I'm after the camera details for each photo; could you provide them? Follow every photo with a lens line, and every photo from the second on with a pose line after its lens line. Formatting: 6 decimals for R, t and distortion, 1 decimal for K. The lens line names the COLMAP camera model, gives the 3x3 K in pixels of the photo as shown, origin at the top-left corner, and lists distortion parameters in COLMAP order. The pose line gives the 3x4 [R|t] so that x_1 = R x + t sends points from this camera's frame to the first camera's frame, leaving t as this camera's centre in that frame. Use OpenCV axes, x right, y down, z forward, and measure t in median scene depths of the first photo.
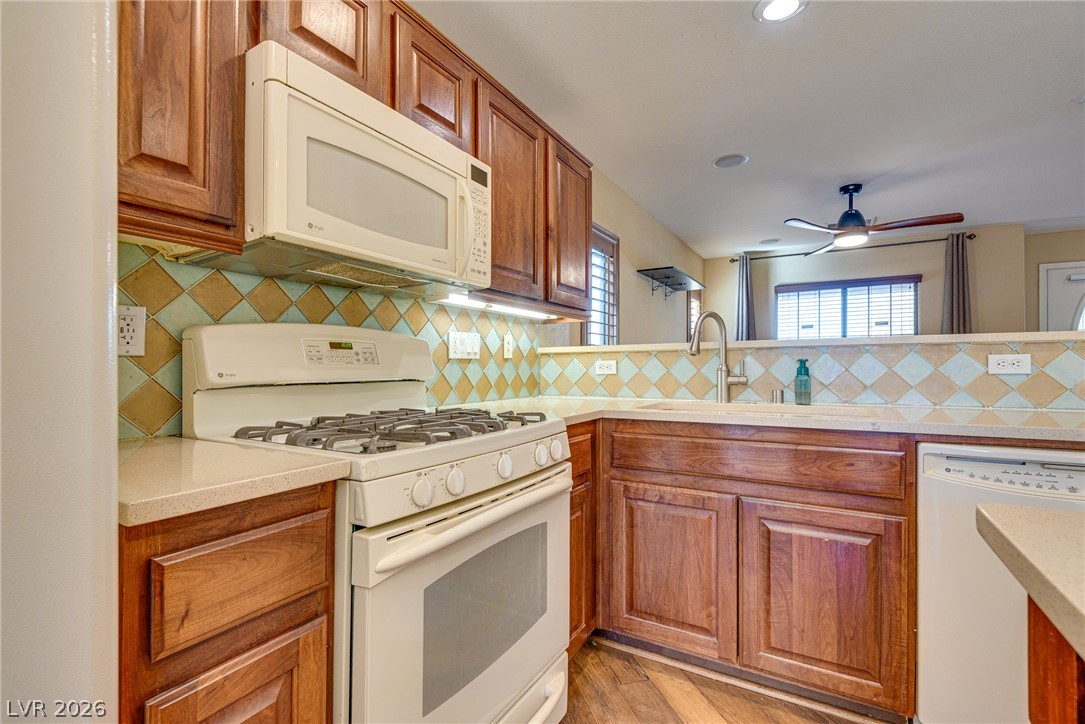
lens RADIAL K [[489.1, 0, 537.9], [0, 489.1, 365.3], [0, 0, 1]] dist [0.017816, -0.011464]
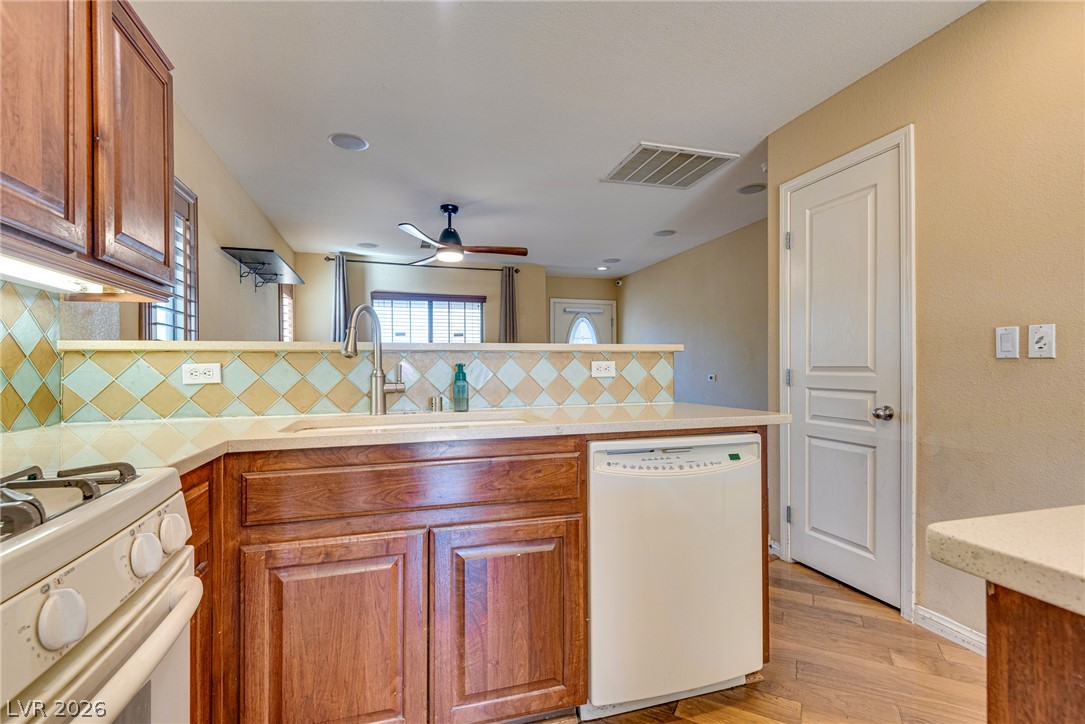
lens RADIAL K [[489.1, 0, 535.3], [0, 489.1, 371.0], [0, 0, 1]] dist [0.017816, -0.011464]
pose [[0.679645, -0.000968, 0.733540, -0.057468], [0.002064, 0.999998, -0.000592, 0.002489], [-0.733538, 0.001917, 0.679646, 0.247427]]
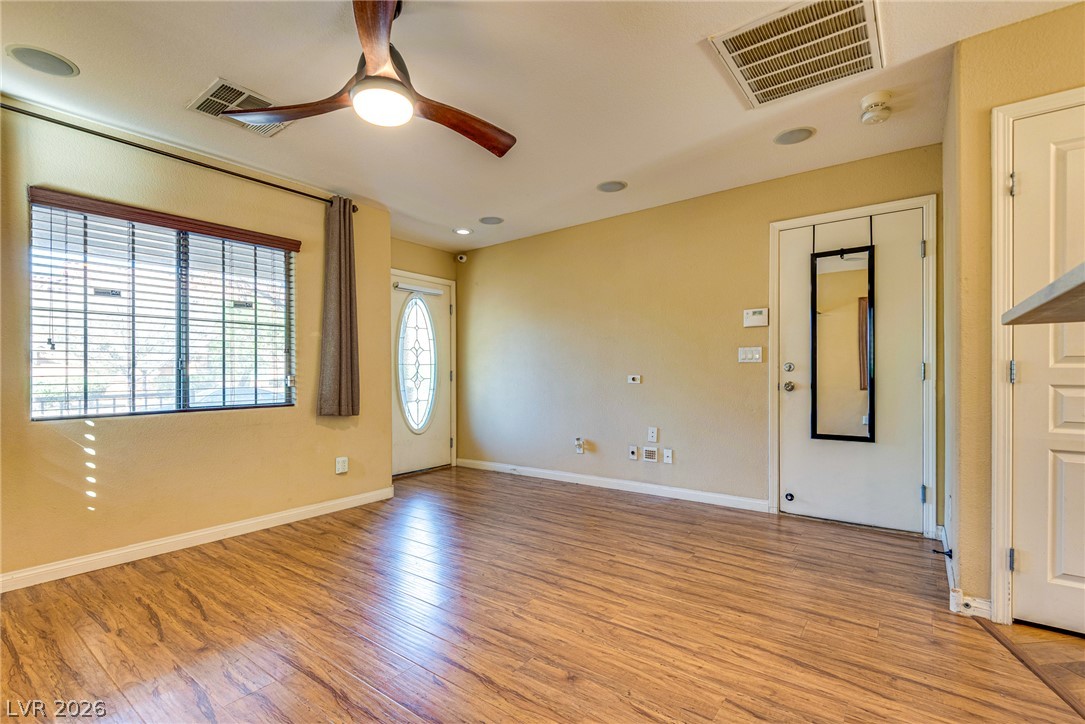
lens RADIAL K [[489.1, 0, 538.0], [0, 489.1, 376.4], [0, 0, 1]] dist [0.017816, -0.011464]
pose [[0.117500, 0.000468, 0.993073, 0.331238], [0.004865, 0.999988, -0.001047, 0.026974], [-0.993061, 0.004954, 0.117496, 1.540609]]
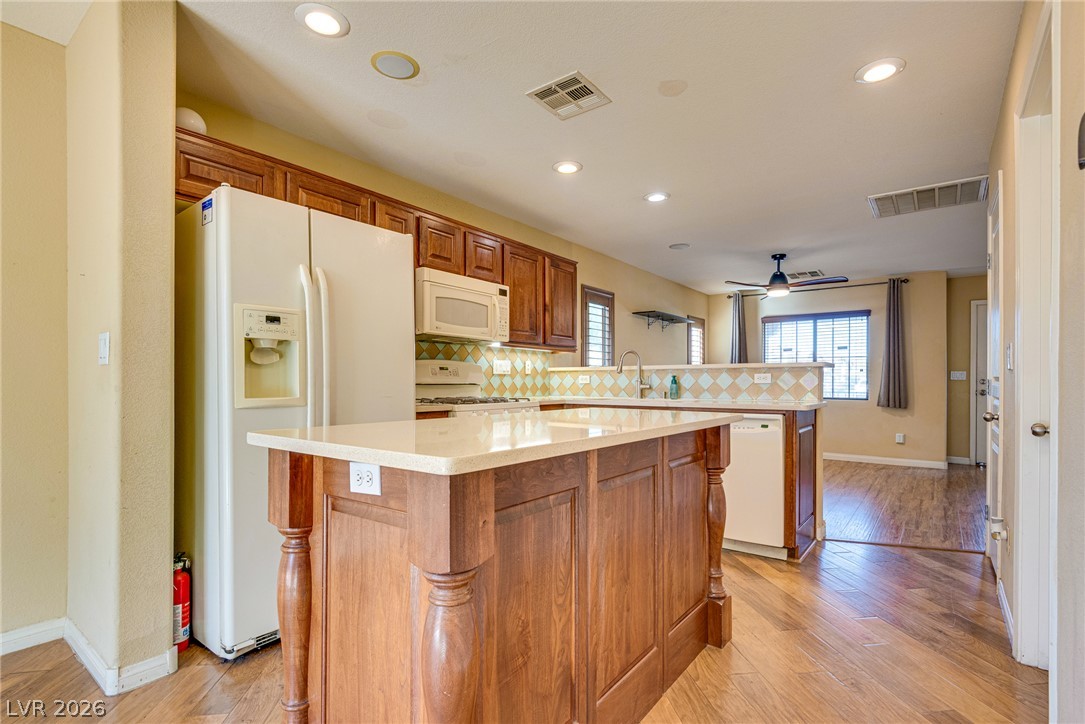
lens RADIAL K [[489.1, 0, 559.8], [0, 489.1, 387.2], [0, 0, 1]] dist [0.017816, -0.011464]
pose [[0.994626, 0.008153, -0.103207, 0.291762], [-0.006676, 0.999870, 0.014643, 0.008555], [0.103313, -0.013875, 0.994552, -0.942120]]
